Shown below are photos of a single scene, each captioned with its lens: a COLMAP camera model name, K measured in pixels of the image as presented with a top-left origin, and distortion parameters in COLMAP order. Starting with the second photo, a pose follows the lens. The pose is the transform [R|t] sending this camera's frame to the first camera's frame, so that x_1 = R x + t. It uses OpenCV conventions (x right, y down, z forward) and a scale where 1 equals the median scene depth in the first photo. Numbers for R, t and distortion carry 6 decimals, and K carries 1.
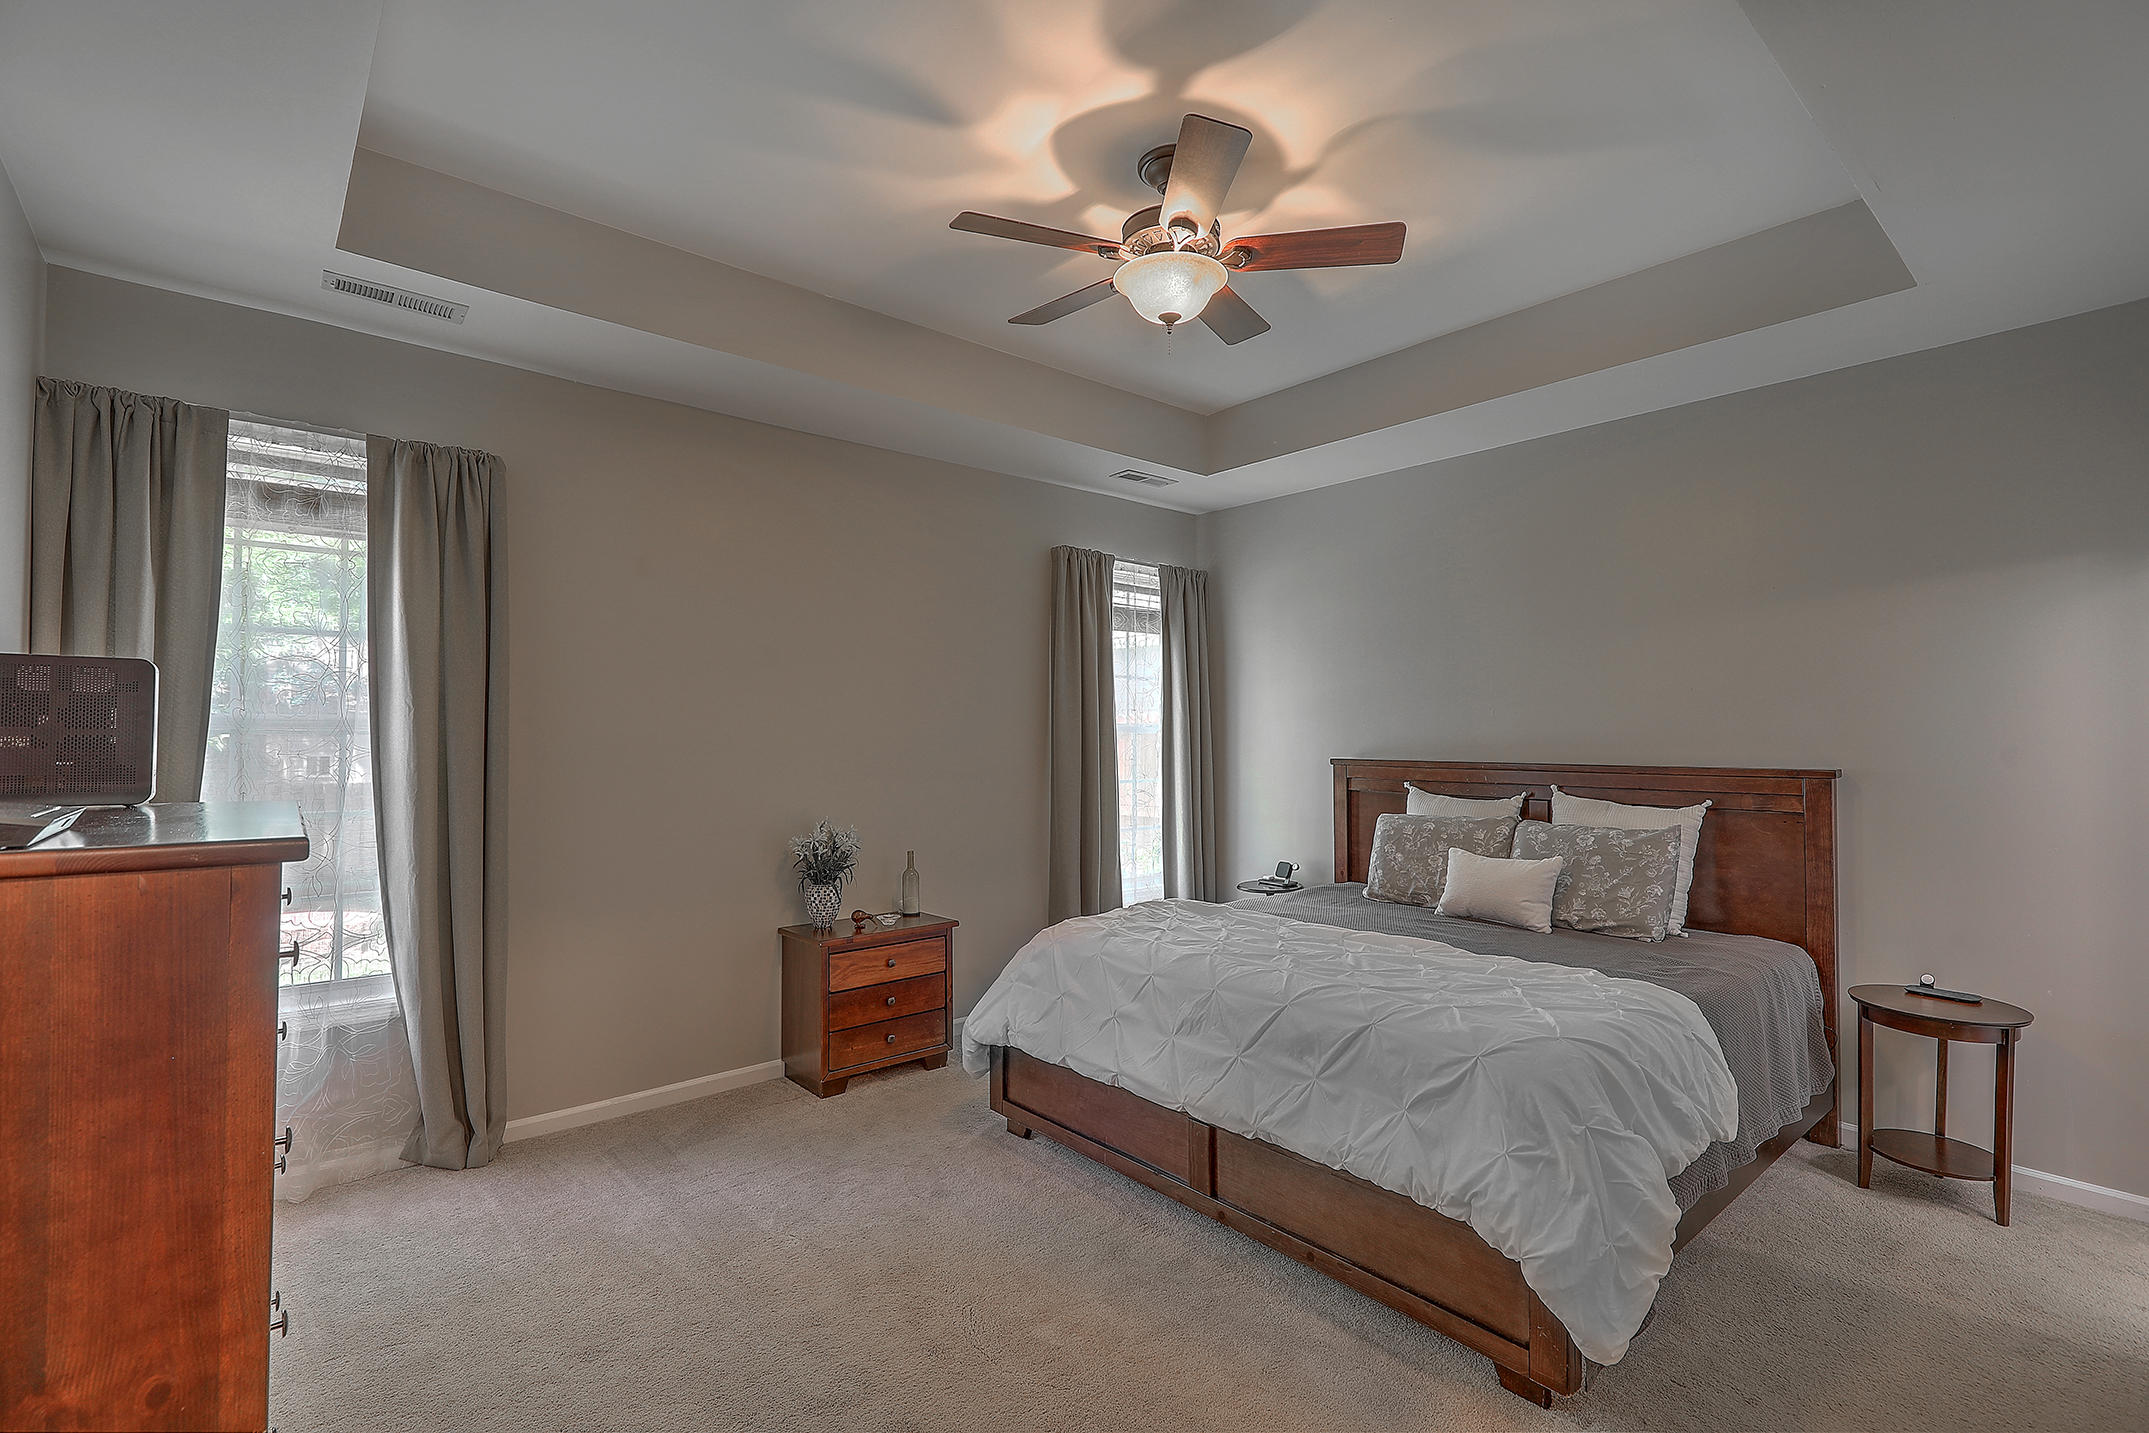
lens RADIAL K [[968.8, 0, 1074.5], [0, 968.8, 715.6], [0, 0, 1]] dist [-0.002780, -0.001687]
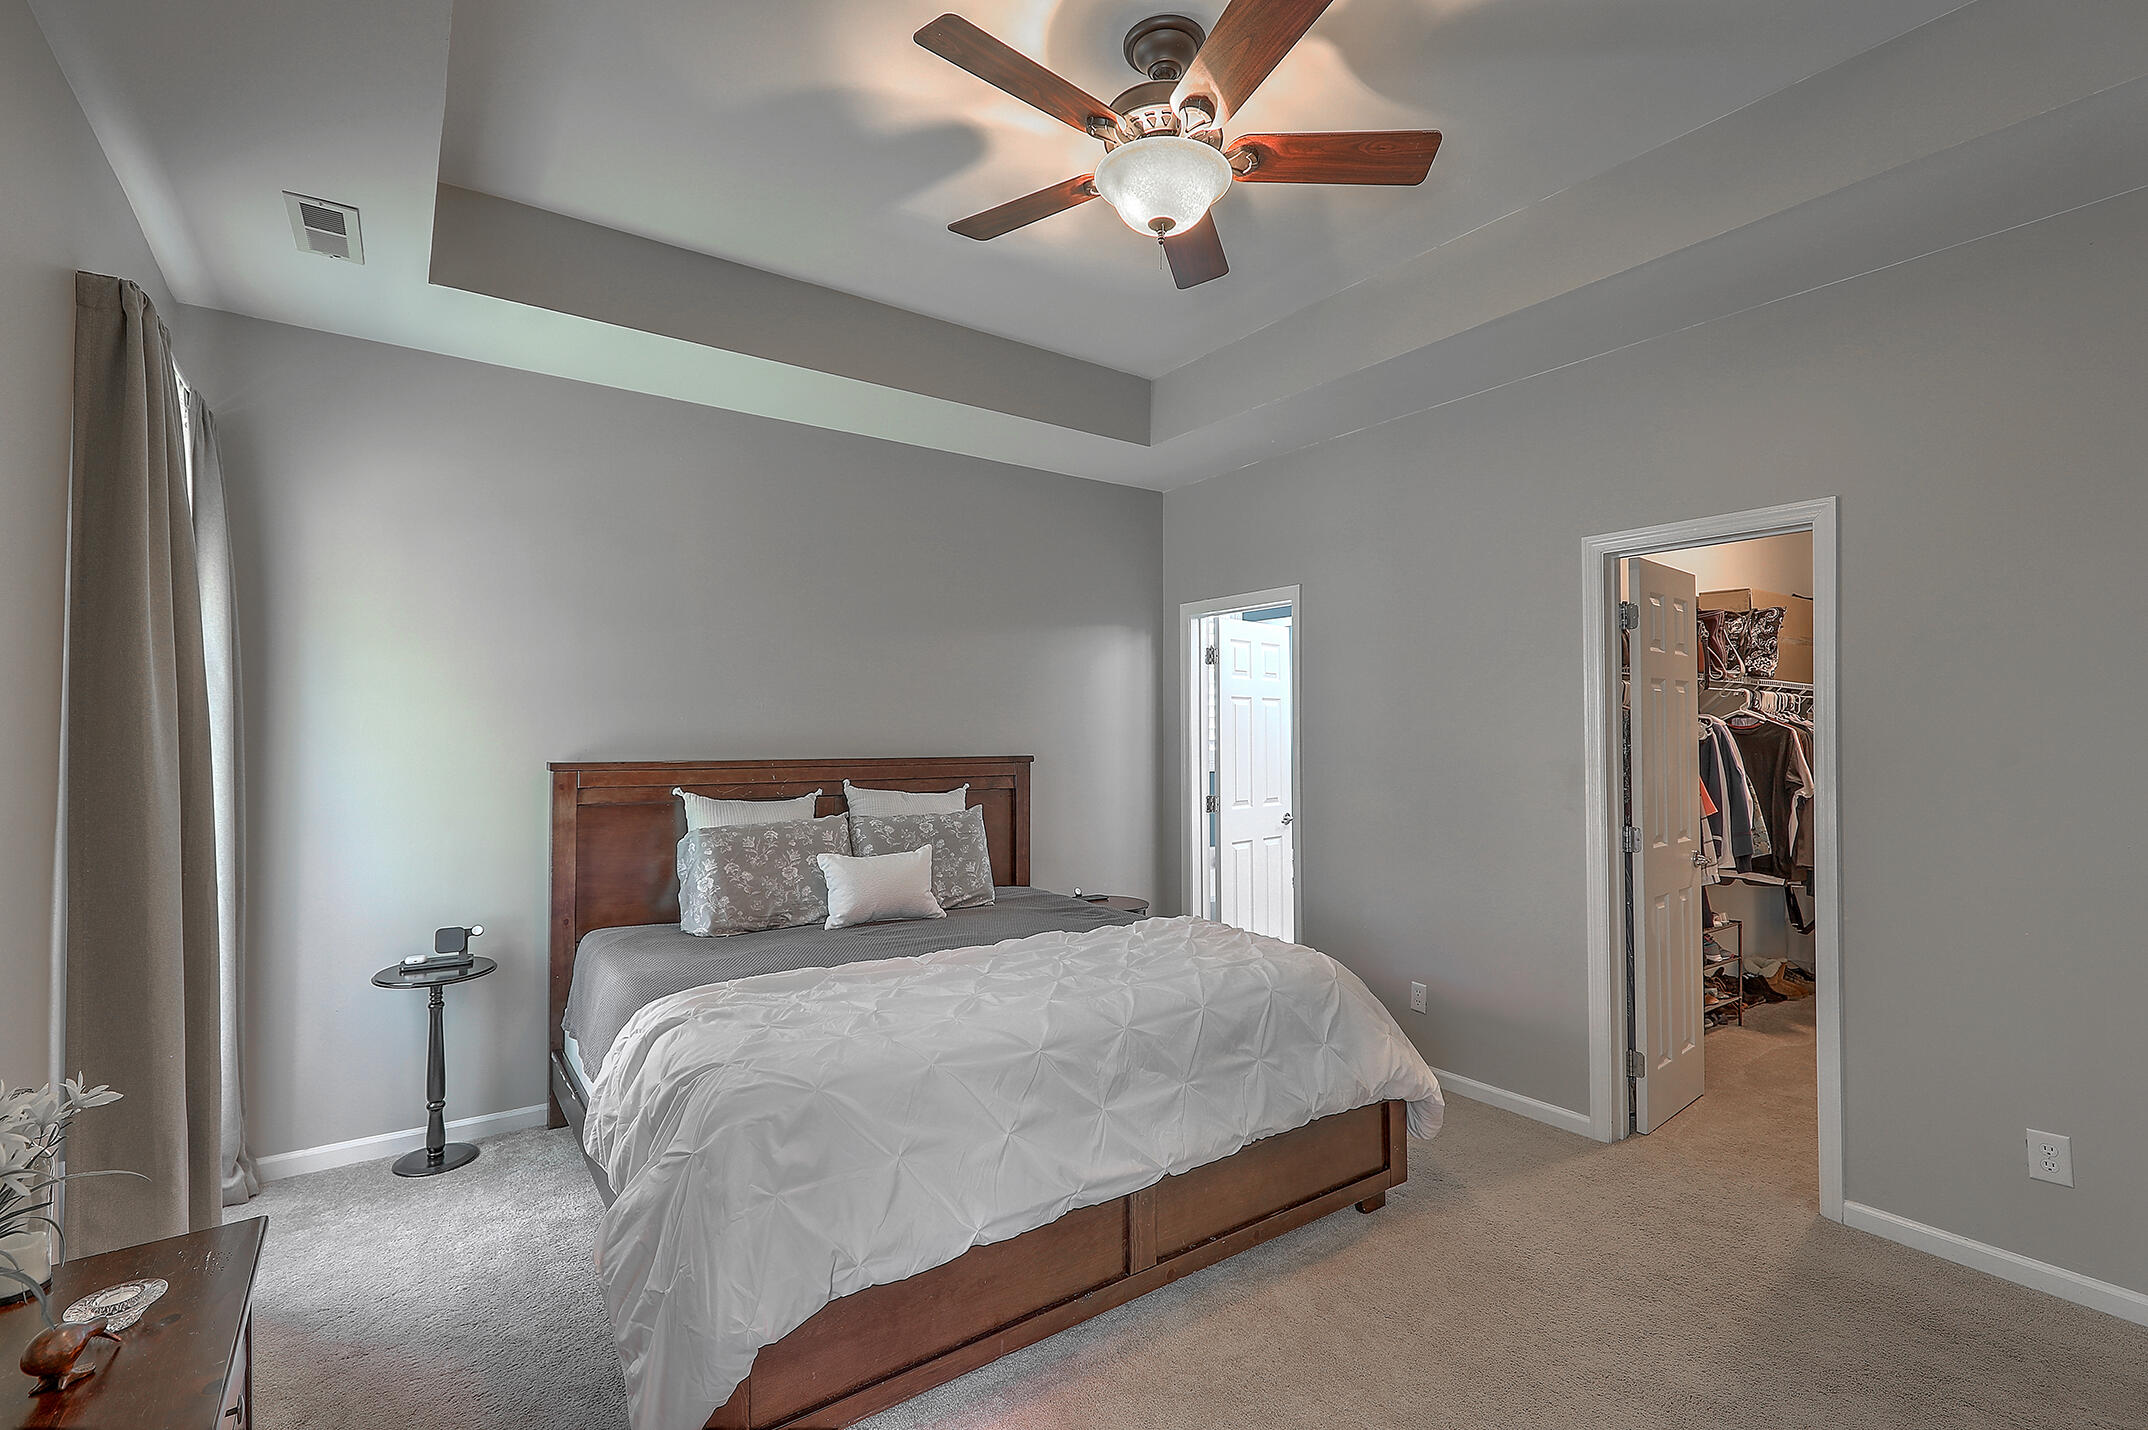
lens RADIAL K [[968.4, 0, 1074.4], [0, 968.4, 725.3], [0, 0, 1]] dist [-0.002780, -0.001687]
pose [[0.089504, 0.008685, 0.995949, -0.503426], [-0.018622, 0.999802, -0.007046, 0.018212], [-0.995812, -0.017916, 0.089648, 0.698007]]
